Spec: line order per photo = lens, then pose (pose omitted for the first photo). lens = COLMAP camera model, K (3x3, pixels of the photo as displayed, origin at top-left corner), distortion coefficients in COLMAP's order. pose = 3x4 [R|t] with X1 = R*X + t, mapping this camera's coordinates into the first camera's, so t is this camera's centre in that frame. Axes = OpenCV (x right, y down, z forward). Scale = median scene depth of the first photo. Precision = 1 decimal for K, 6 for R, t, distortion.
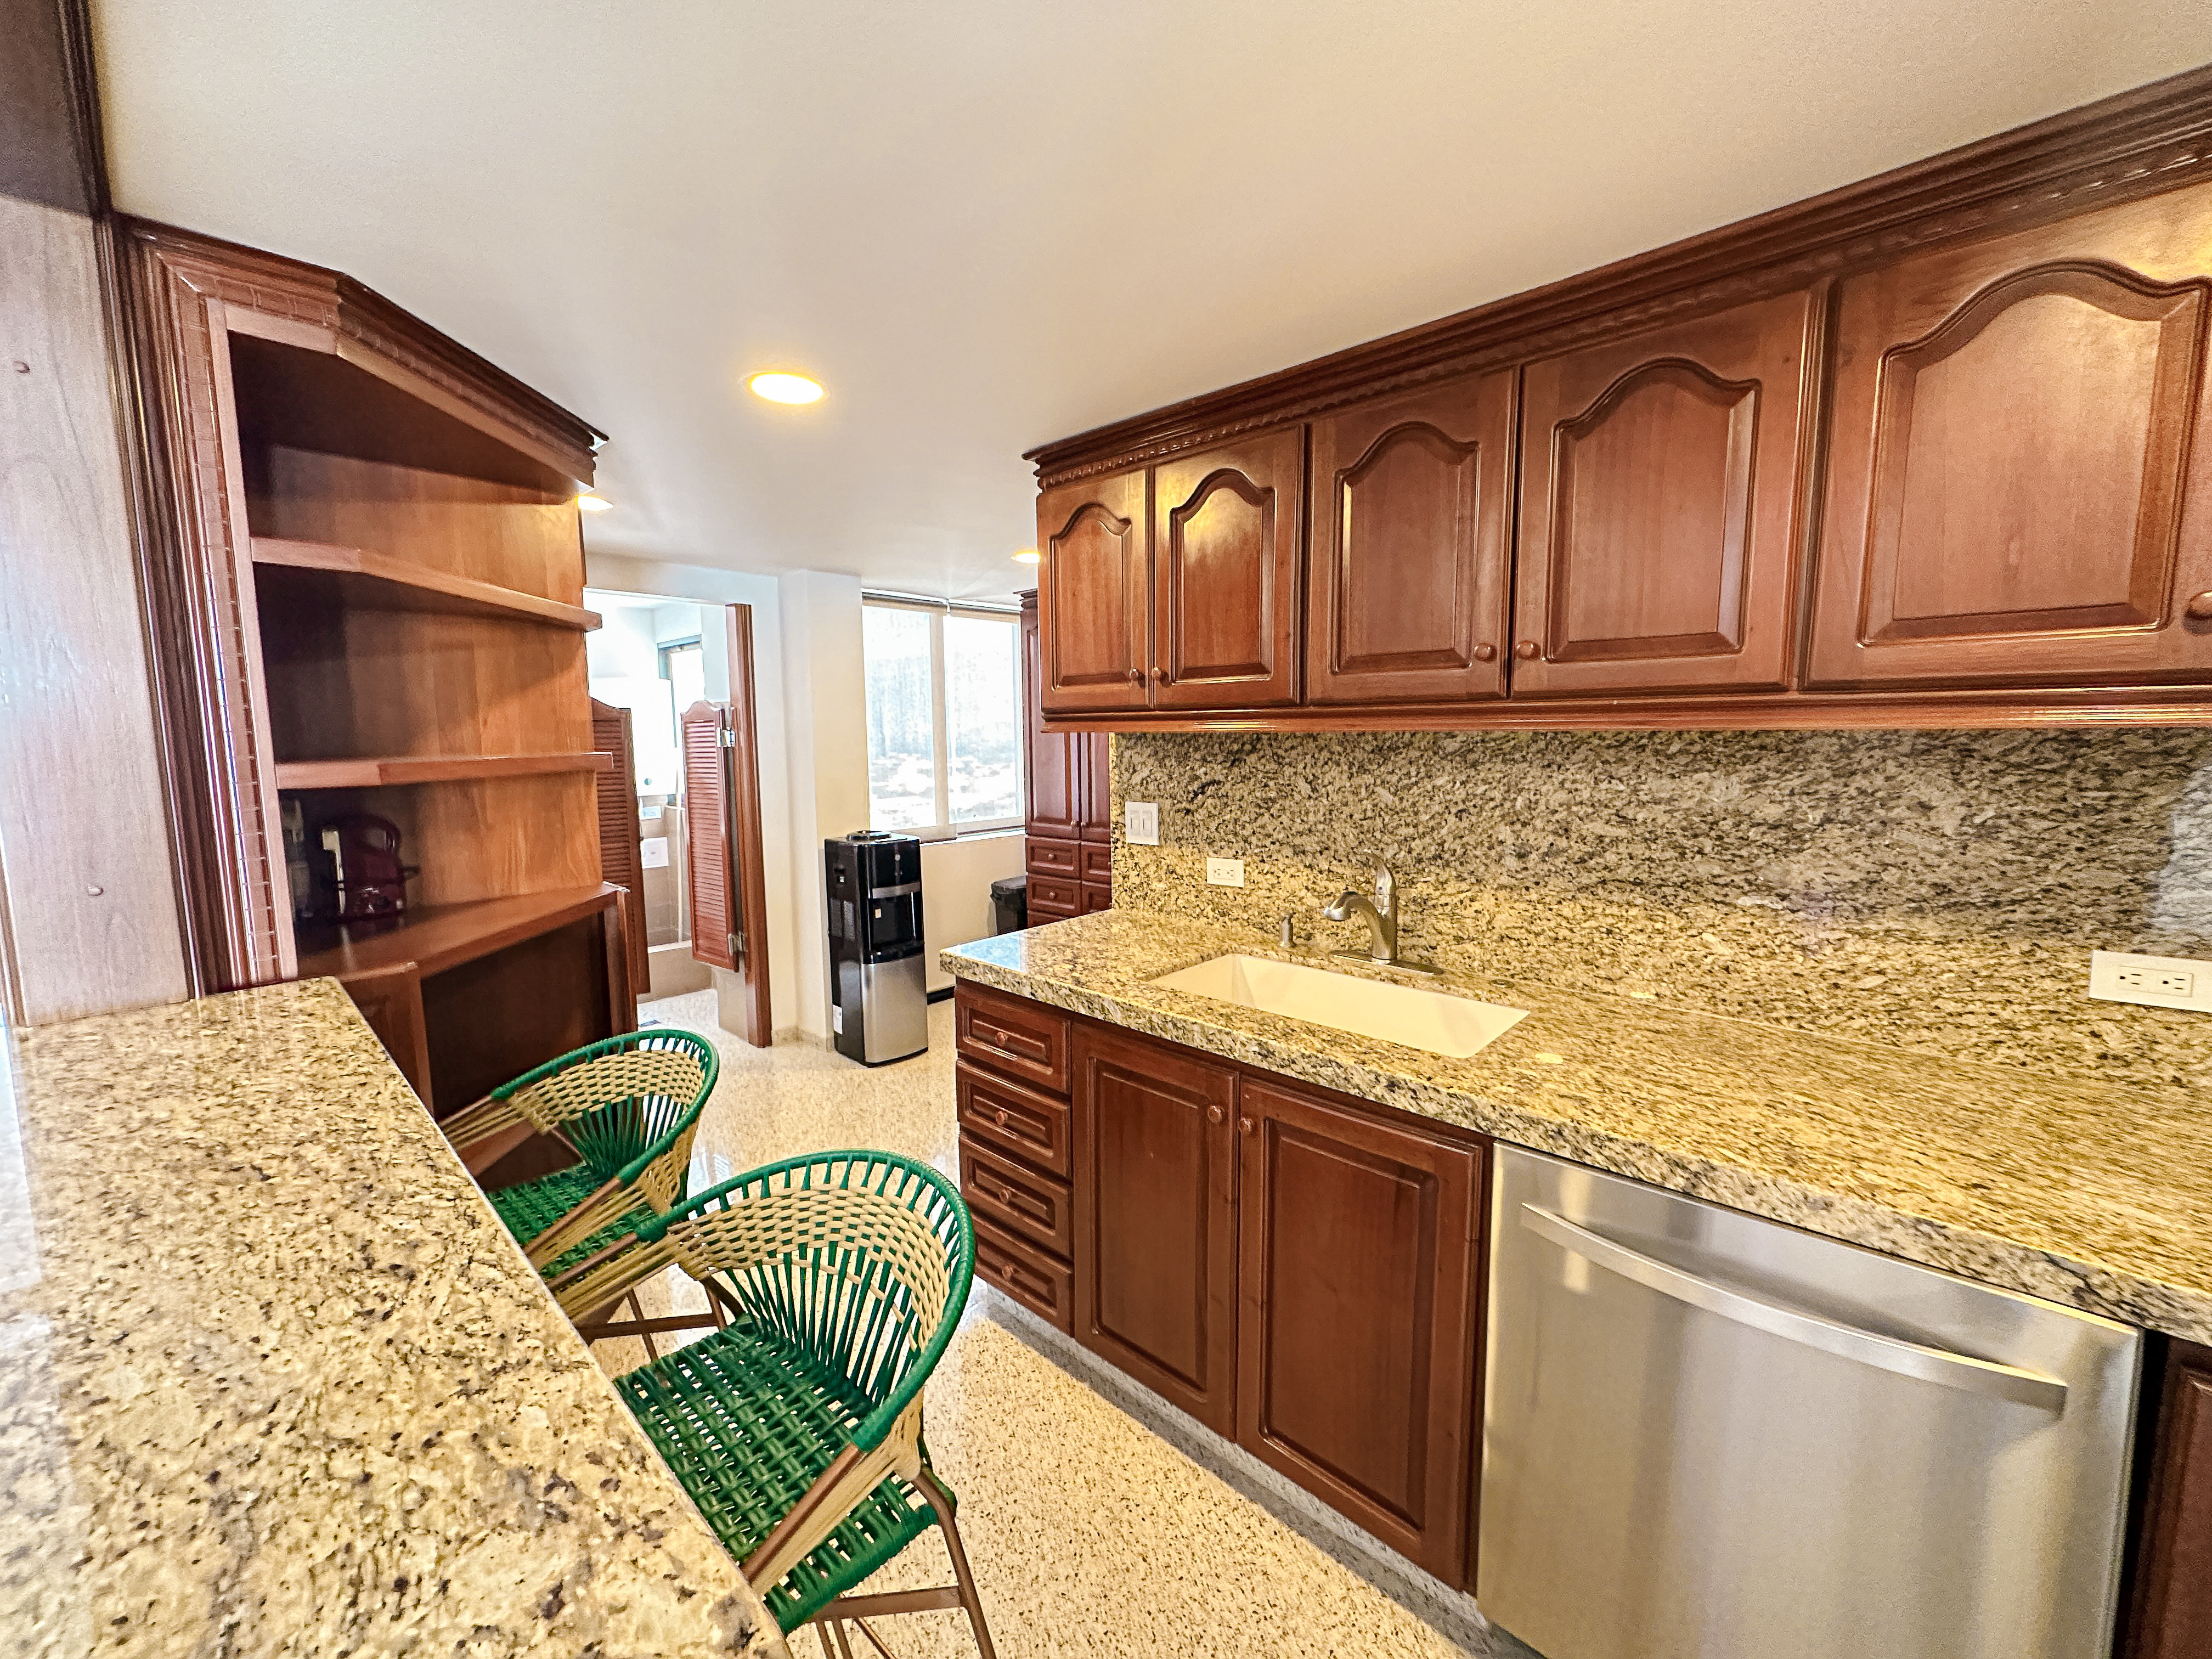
lens RADIAL K [[885.5, 0, 1110.0], [0, 885.5, 825.7], [0, 0, 1]] dist [-0.003764, 0.001460]
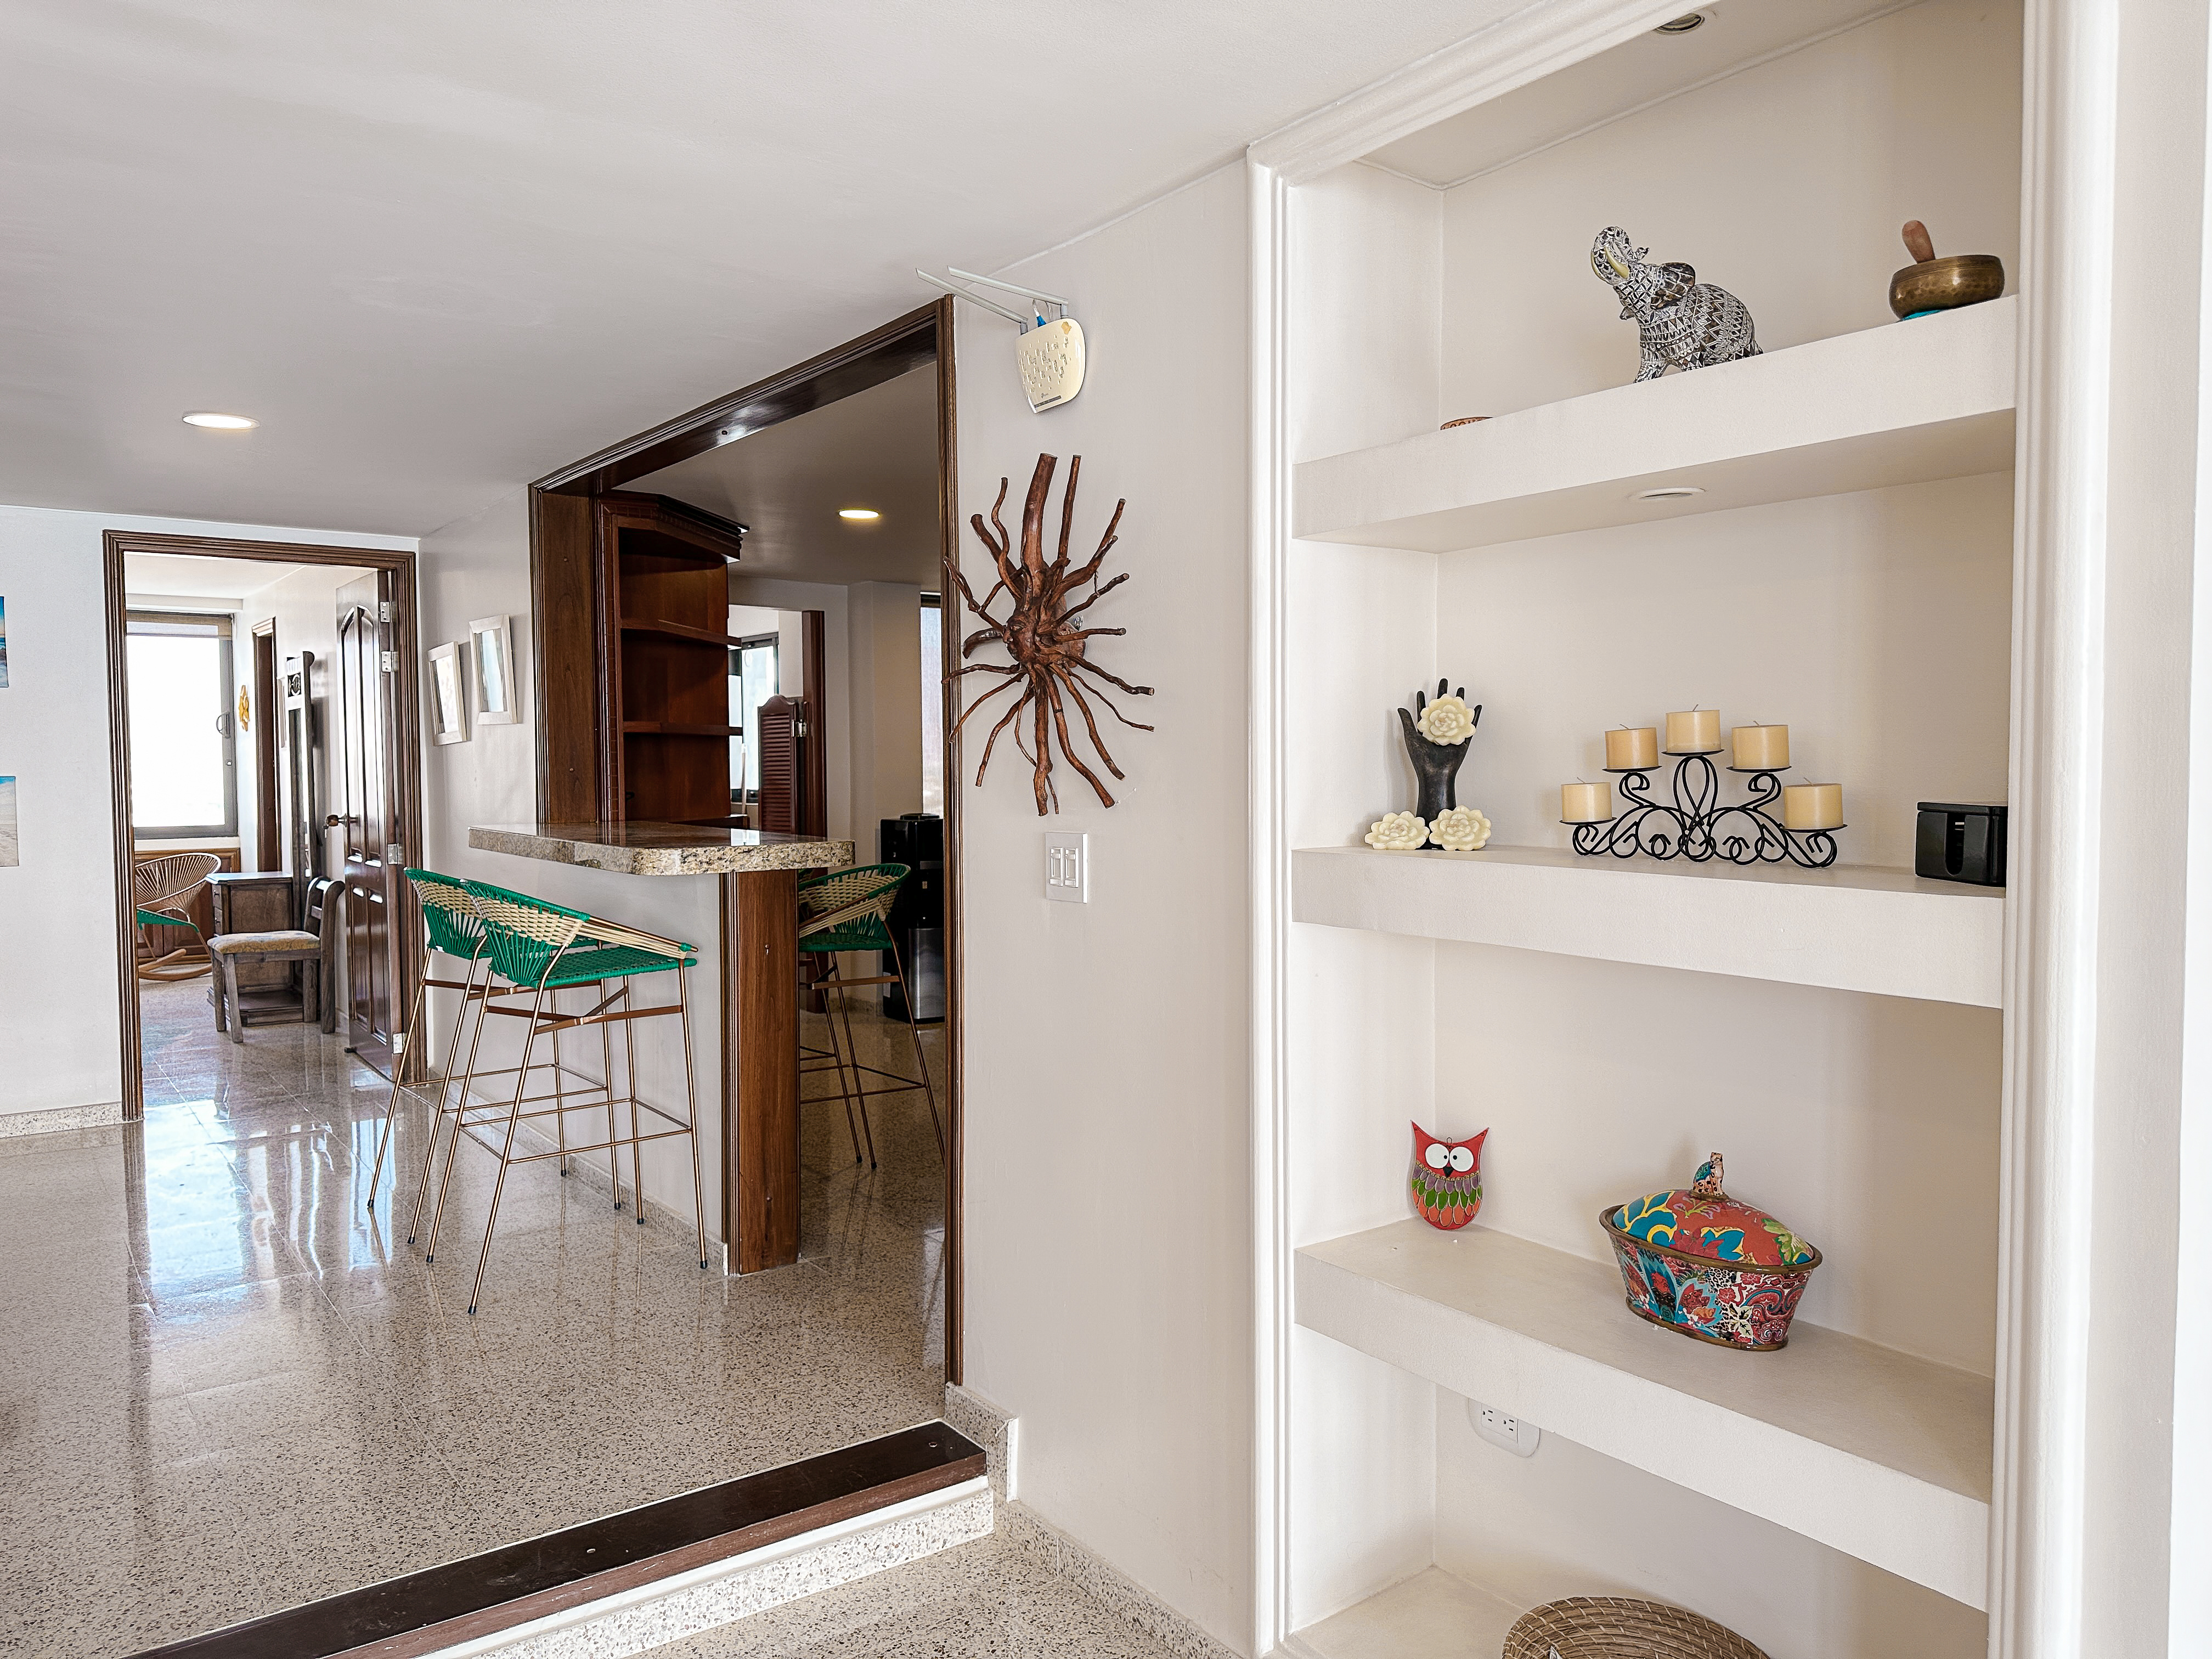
lens RADIAL K [[1573.6, 0, 1133.1], [0, 1573.6, 813.6], [0, 0, 1]] dist [0.068847, -0.092457]
pose [[0.985753, 0.011332, -0.167814, 0.658968], [-0.023031, 0.997424, -0.067931, 0.280356], [0.166612, 0.070829, 0.983475, -1.828482]]
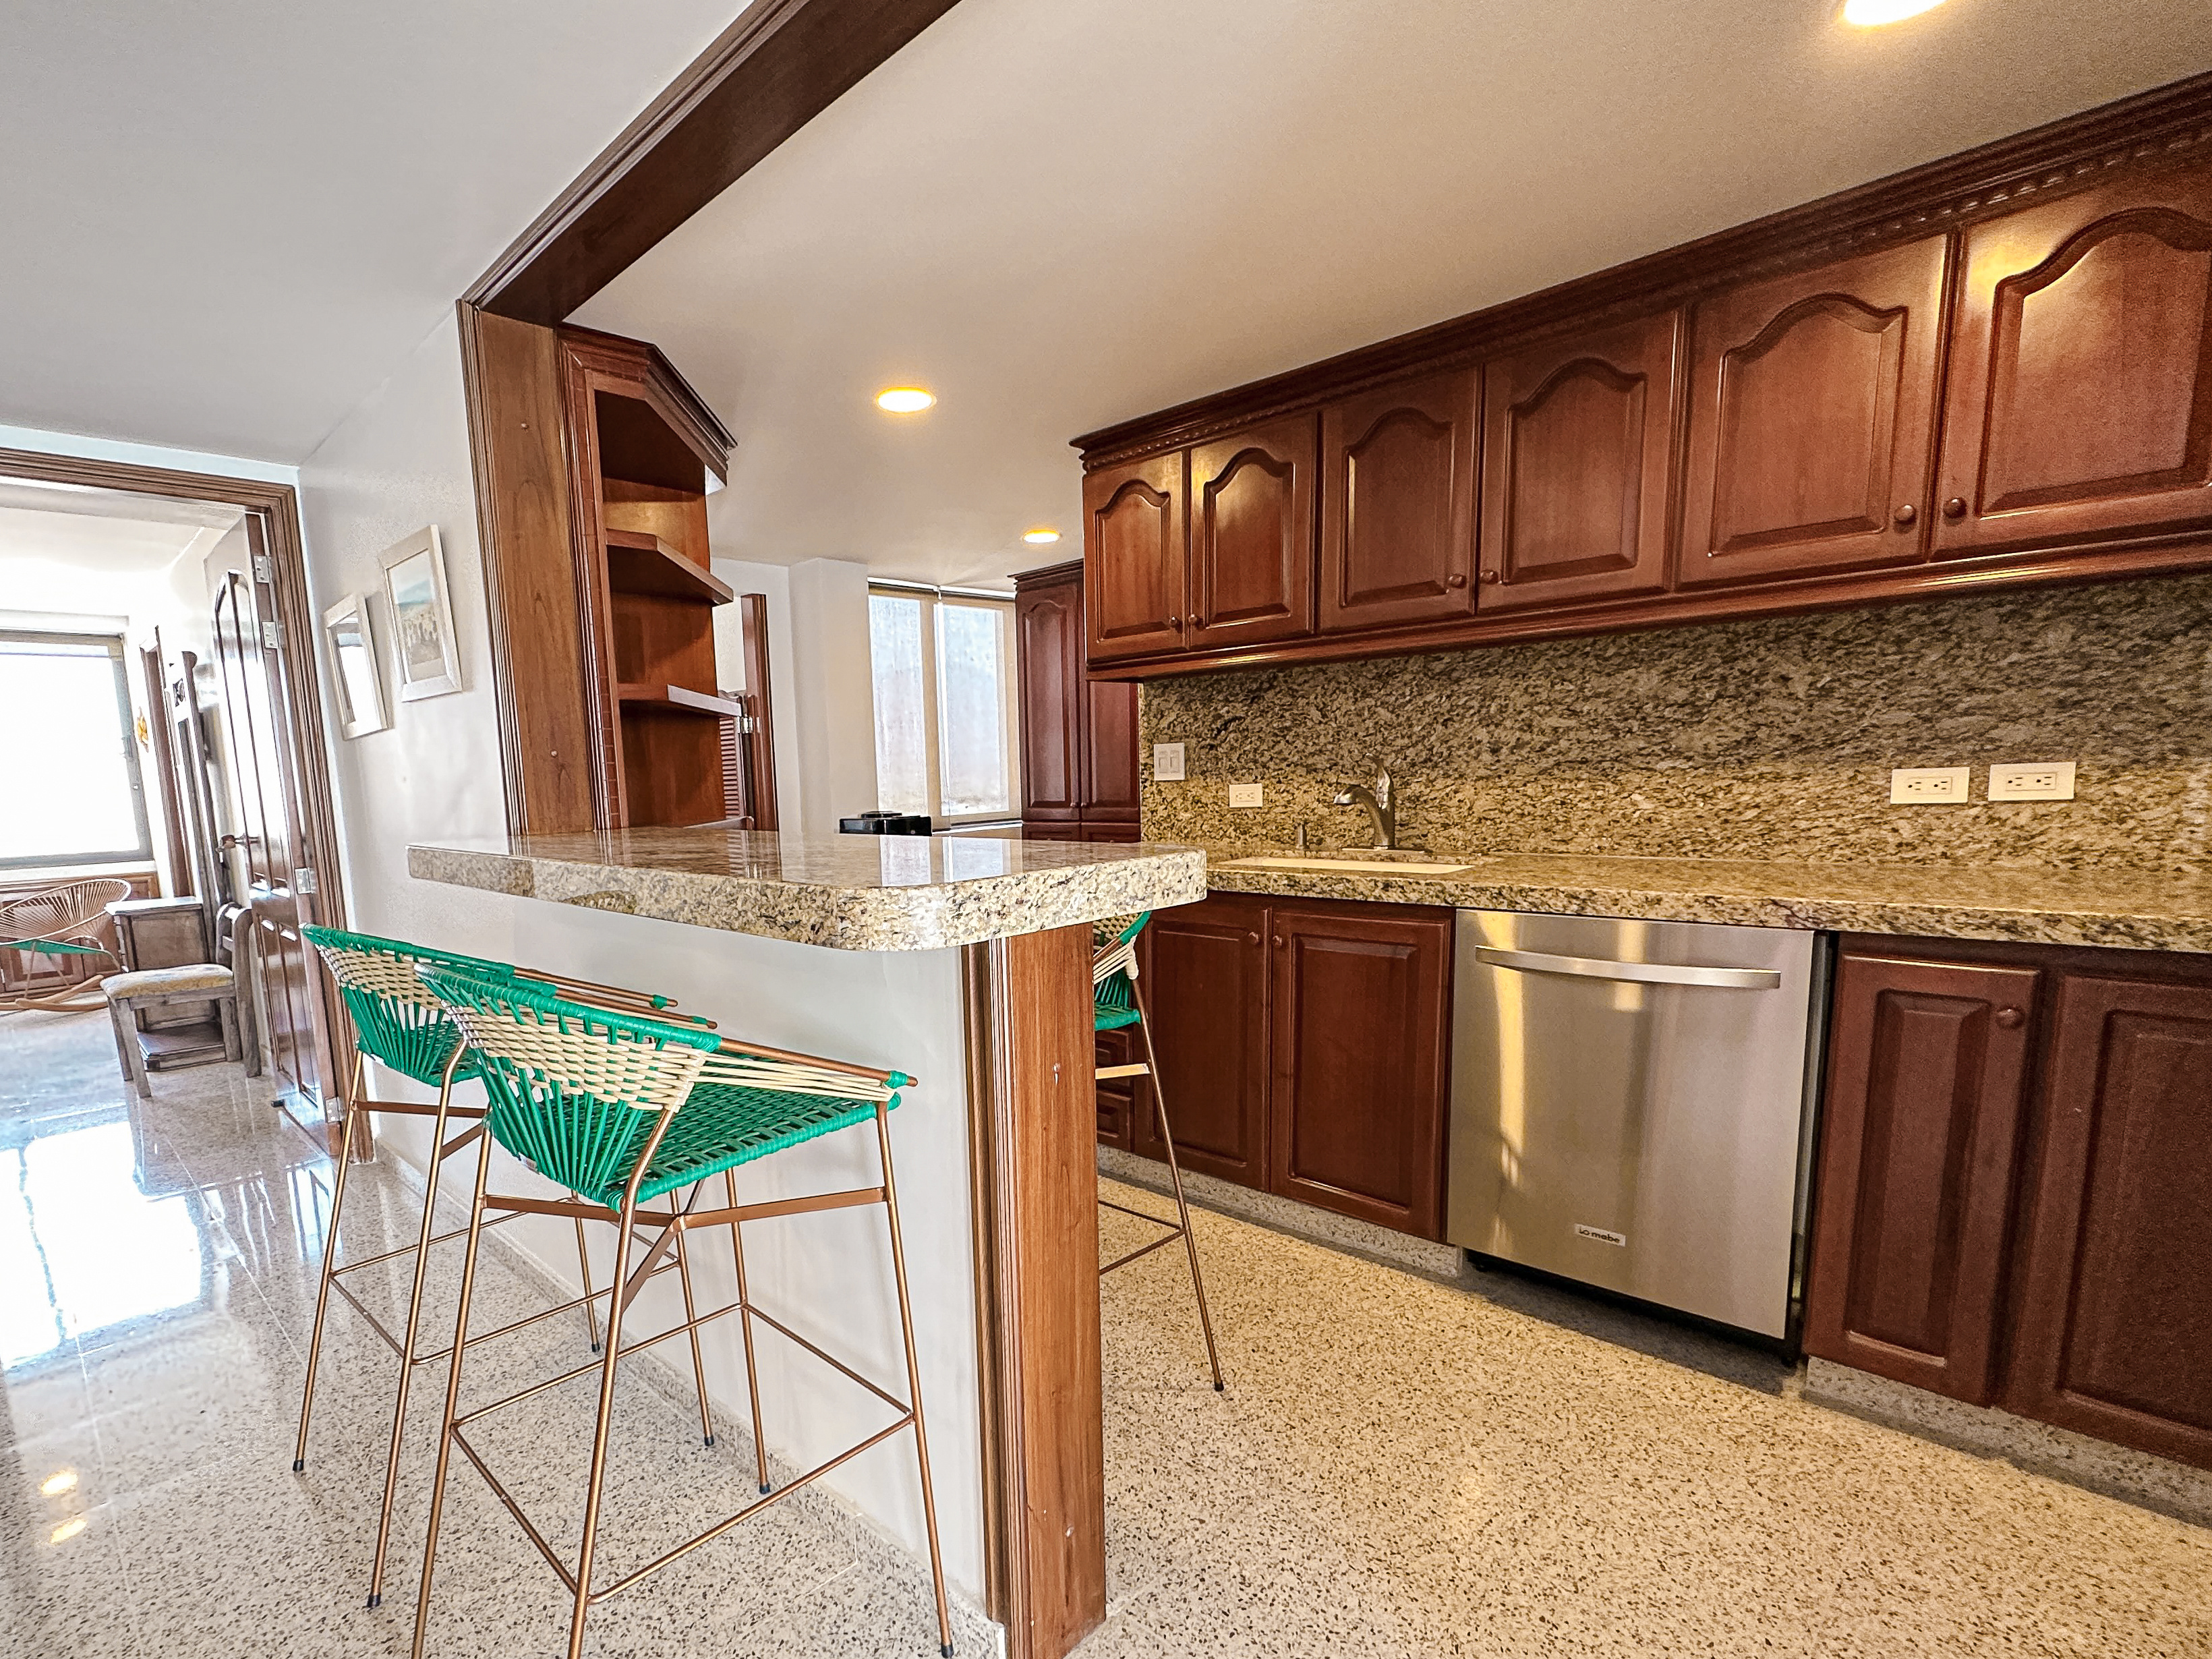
lens RADIAL K [[1092.9, 0, 971.1], [0, 1092.9, 924.7], [0, 0, 1]] dist [-0.008543, 0.006392]
pose [[0.997251, -0.014480, -0.072665, -0.159085], [0.016969, 0.999286, 0.033754, 0.206056], [0.072124, -0.034894, 0.996785, -0.576831]]
